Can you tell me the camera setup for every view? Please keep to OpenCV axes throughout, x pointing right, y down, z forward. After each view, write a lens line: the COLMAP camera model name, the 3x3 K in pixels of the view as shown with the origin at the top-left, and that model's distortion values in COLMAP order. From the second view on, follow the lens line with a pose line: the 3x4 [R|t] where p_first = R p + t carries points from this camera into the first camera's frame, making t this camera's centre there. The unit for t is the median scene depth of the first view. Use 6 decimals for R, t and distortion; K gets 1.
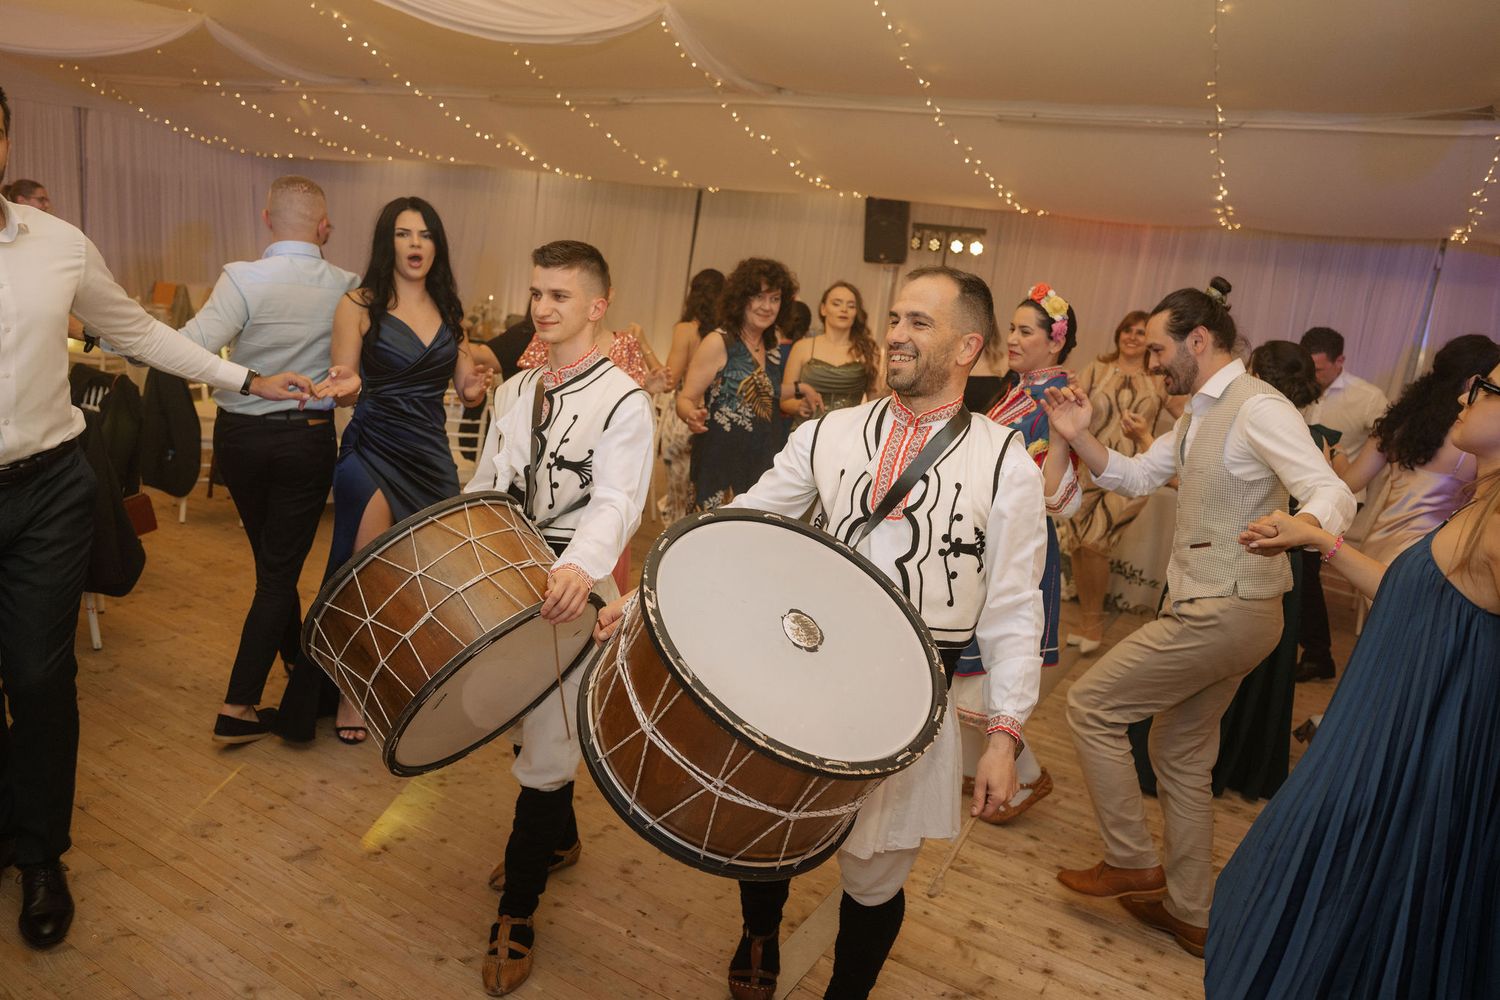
lens RADIAL K [[1015.0, 0, 752.2], [0, 1015.0, 499.3], [0, 0, 1]] dist [0.006632, 0.006940]
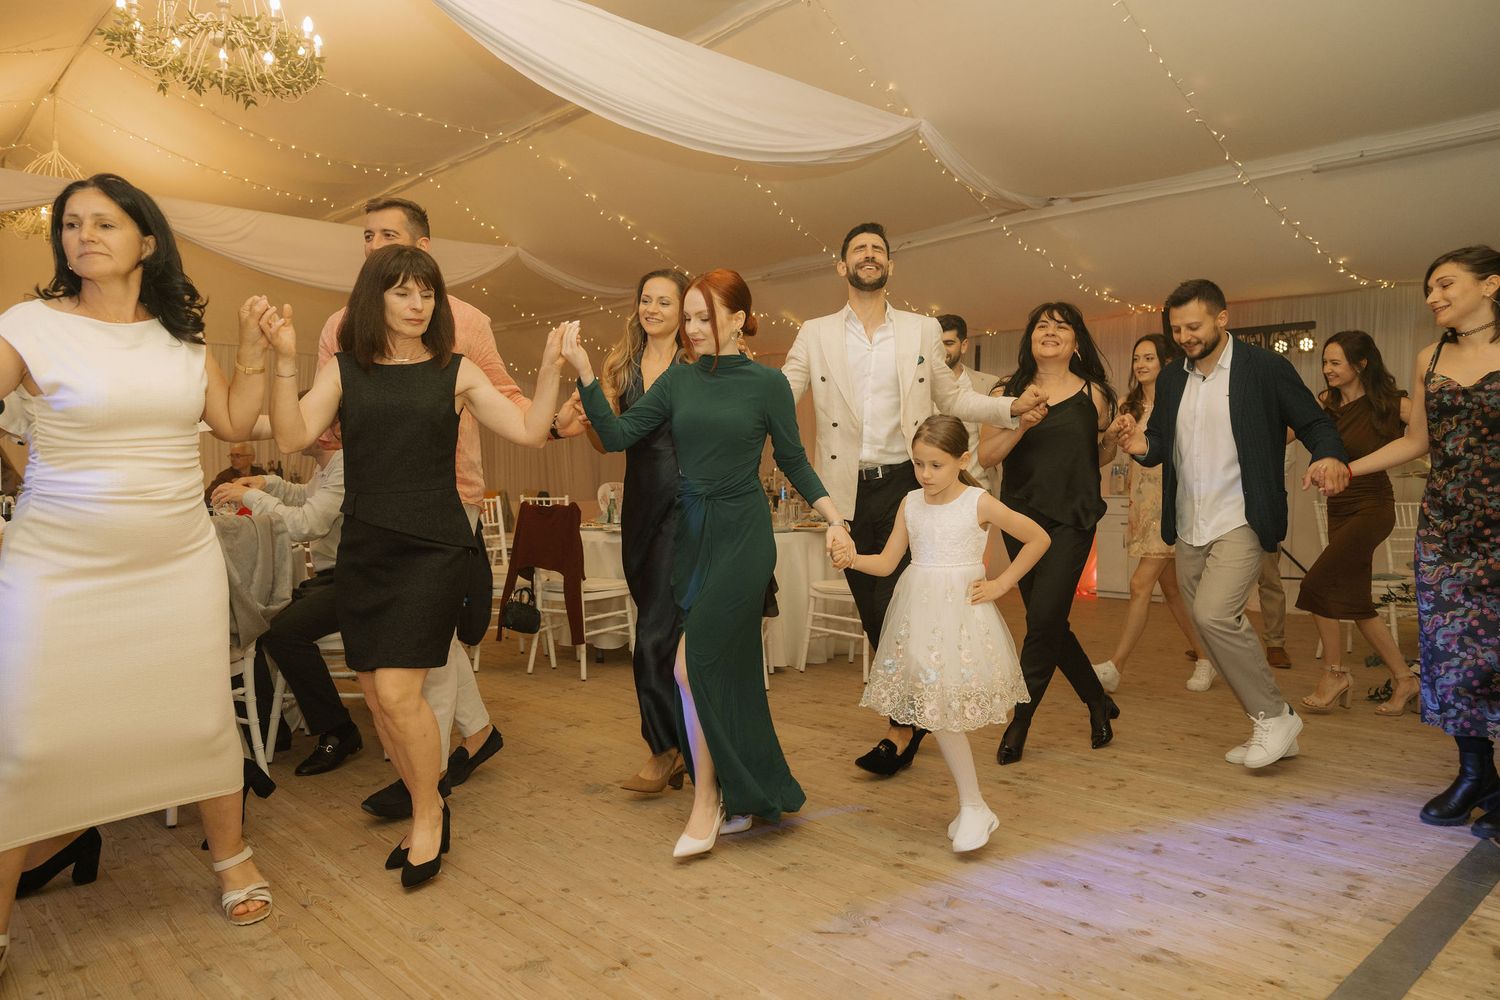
lens RADIAL K [[1015.0, 0, 747.2], [0, 1015.0, 496.4], [0, 0, 1]] dist [0.006632, 0.006940]
pose [[0.953406, -0.108217, -0.281614, -0.015700], [0.046014, 0.974692, -0.218767, 0.159494], [0.298161, 0.195615, 0.934256, 0.220794]]
